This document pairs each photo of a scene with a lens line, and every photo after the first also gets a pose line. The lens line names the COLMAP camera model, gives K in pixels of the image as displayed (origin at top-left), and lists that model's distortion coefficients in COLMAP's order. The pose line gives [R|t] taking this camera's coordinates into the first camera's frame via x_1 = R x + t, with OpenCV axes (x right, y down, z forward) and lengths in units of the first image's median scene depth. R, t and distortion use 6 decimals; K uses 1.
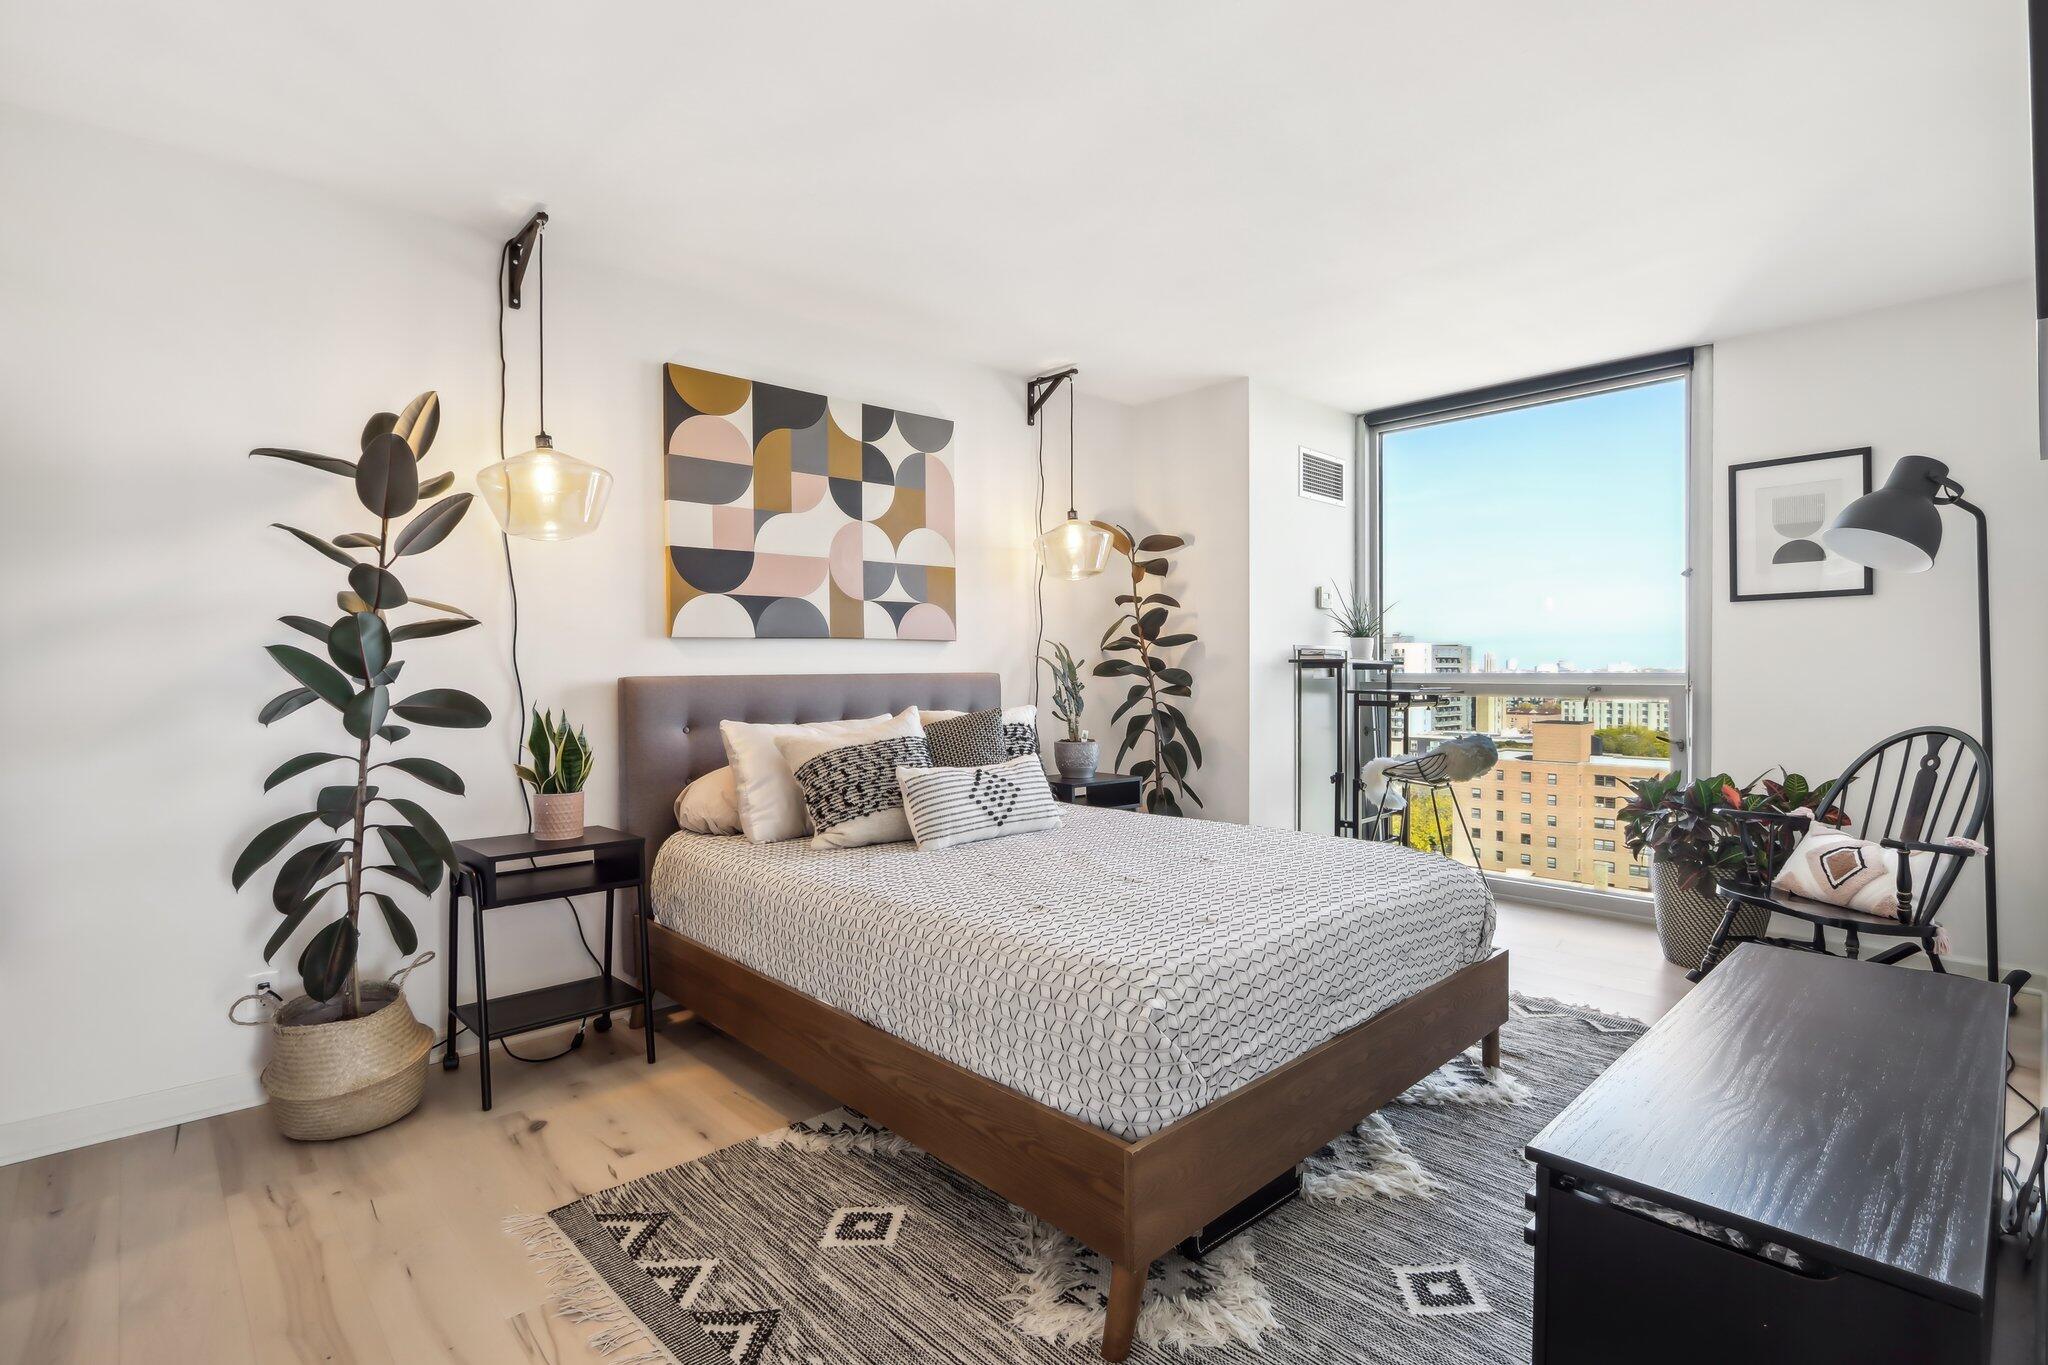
lens RADIAL K [[971.1, 0, 1037.8], [0, 971.1, 675.0], [0, 0, 1]] dist [-0.001140, -0.000076]
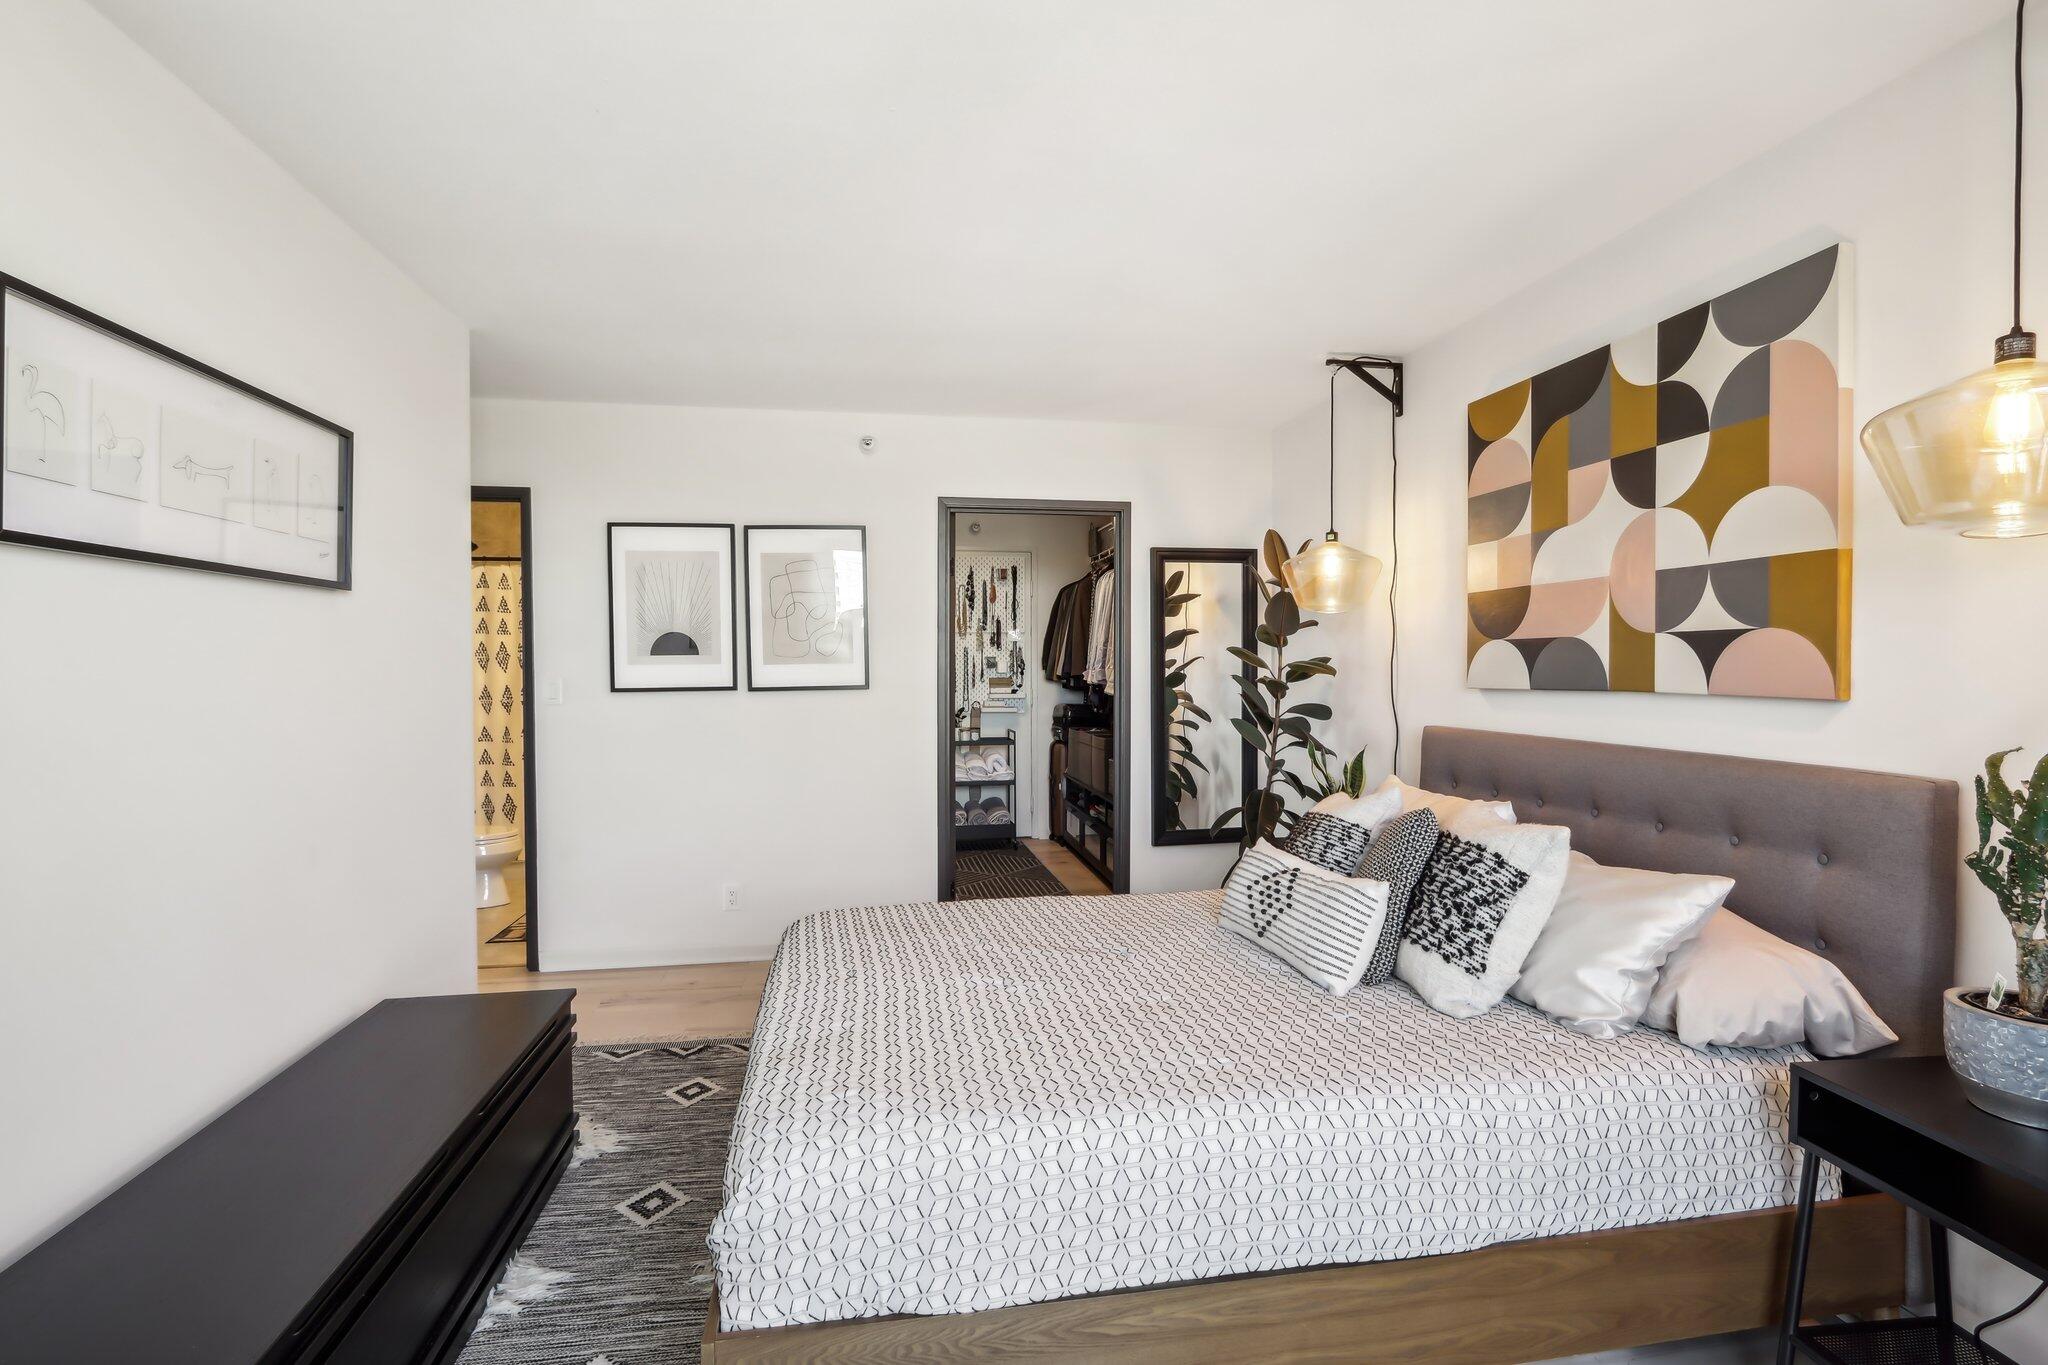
lens RADIAL K [[971.1, 0, 1037.8], [0, 971.1, 675.0], [0, 0, 1]] dist [-0.001140, -0.000076]
pose [[-0.546176, 0.017563, -0.837486, 0.591835], [-0.004738, 0.999699, 0.024055, -0.064508], [0.837657, 0.017106, -0.545928, 1.037964]]
